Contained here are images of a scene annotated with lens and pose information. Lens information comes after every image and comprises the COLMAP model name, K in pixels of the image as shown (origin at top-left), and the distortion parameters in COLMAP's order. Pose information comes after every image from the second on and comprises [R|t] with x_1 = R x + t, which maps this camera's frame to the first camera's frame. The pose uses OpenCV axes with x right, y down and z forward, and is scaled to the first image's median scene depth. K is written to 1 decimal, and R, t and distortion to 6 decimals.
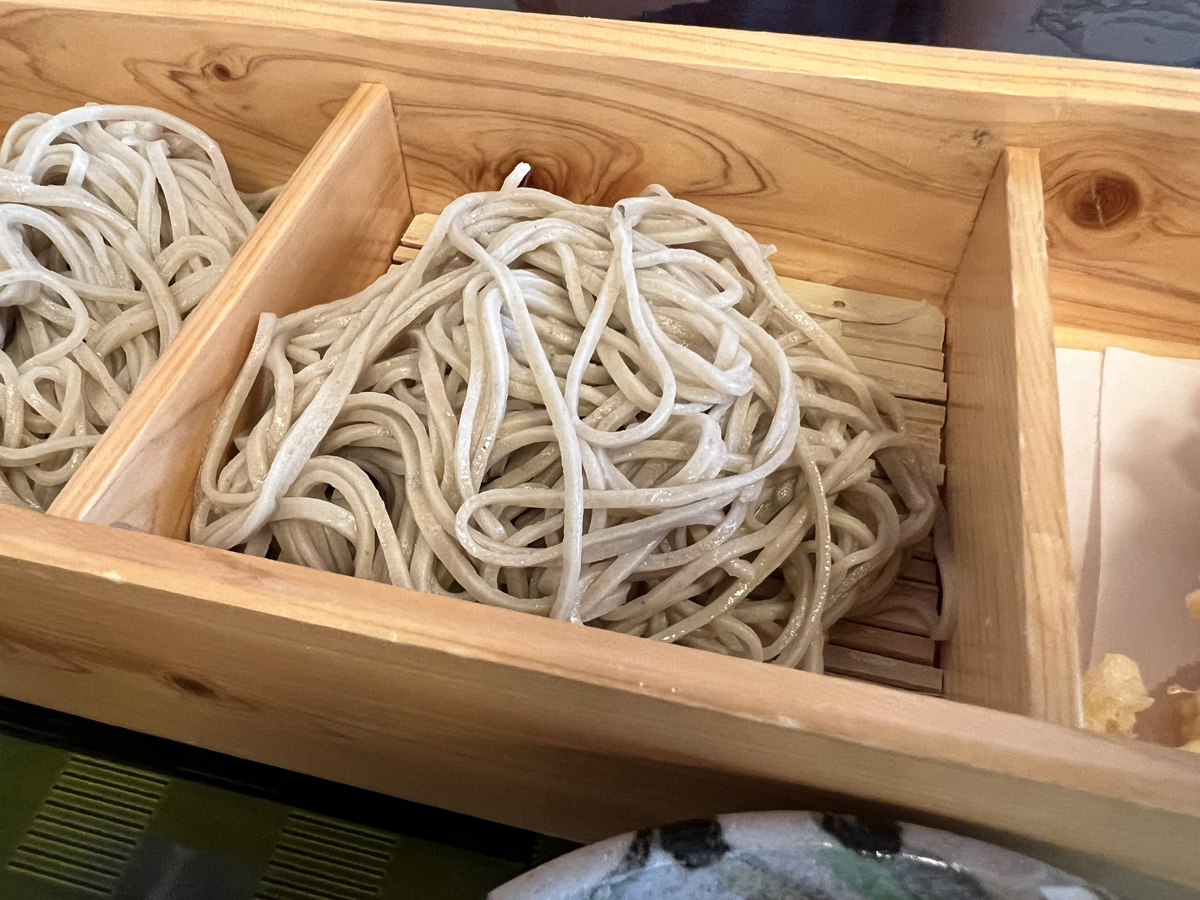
lens RADIAL K [[916.9, 0, 550.5], [0, 916.9, 529.1], [0, 0, 1]] dist [-0.007437, -0.005880]
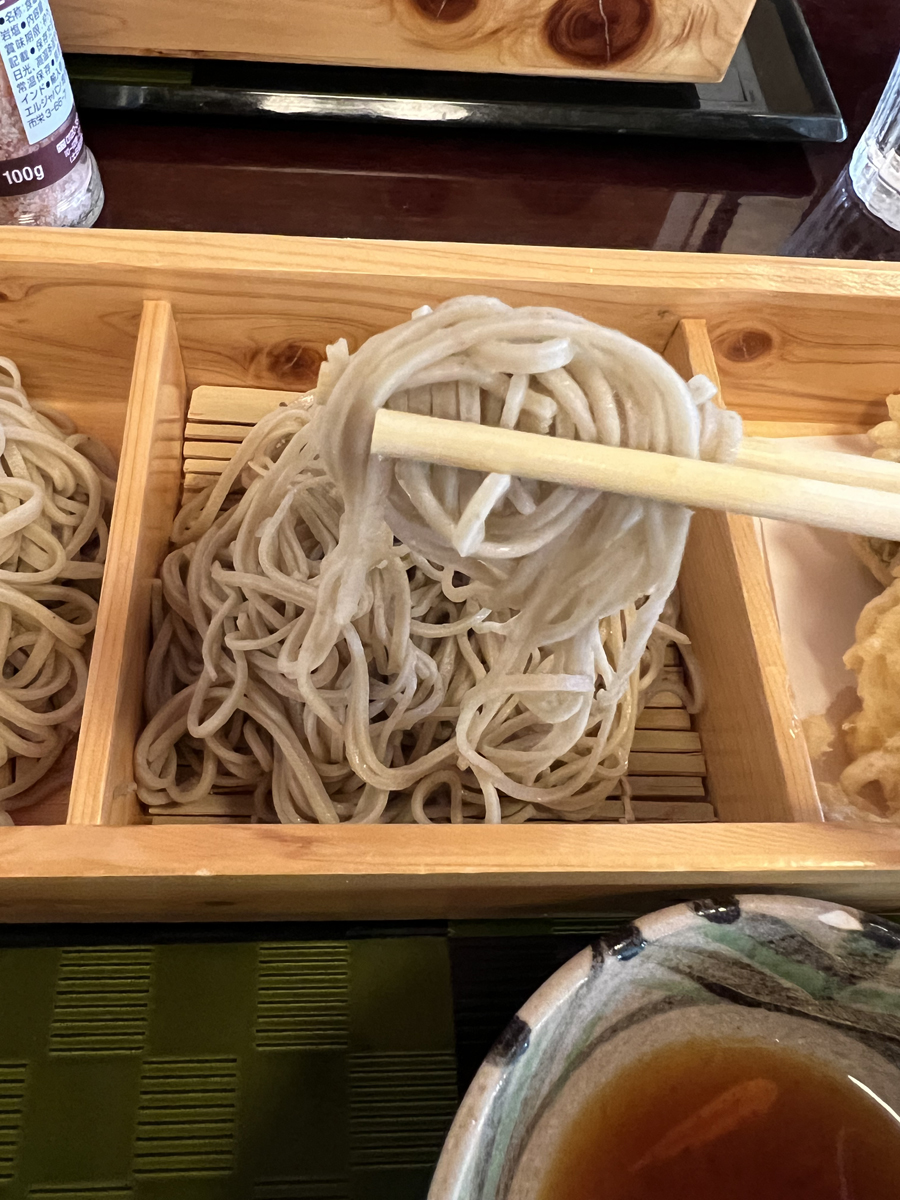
lens RADIAL K [[916.9, 0, 387.5], [0, 916.9, 558.1], [0, 0, 1]] dist [-0.007437, -0.005880]
pose [[0.955648, -0.189177, 0.225721, -0.271664], [0.156708, 0.975543, 0.154140, -0.357466], [-0.249360, -0.111931, 0.961921, -0.203965]]
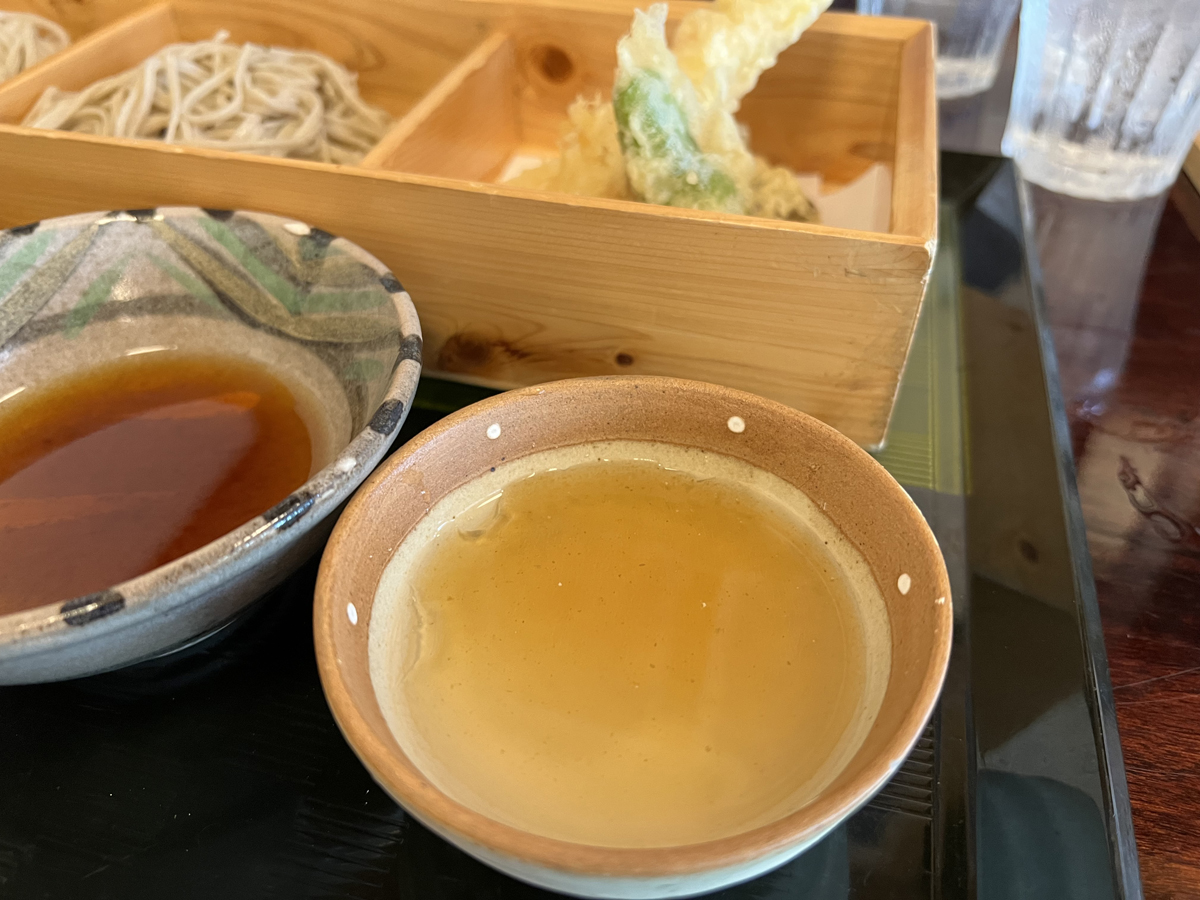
lens RADIAL K [[946.1, 0, 600.0], [0, 946.1, 450.0], [0, 0, 1]] dist [0.012623, -0.051981]
pose [[0.999285, 0.030935, 0.021728, 0.694837], [-0.025833, 0.978426, -0.204974, 0.758284], [-0.027600, 0.204266, 0.978526, -0.652889]]
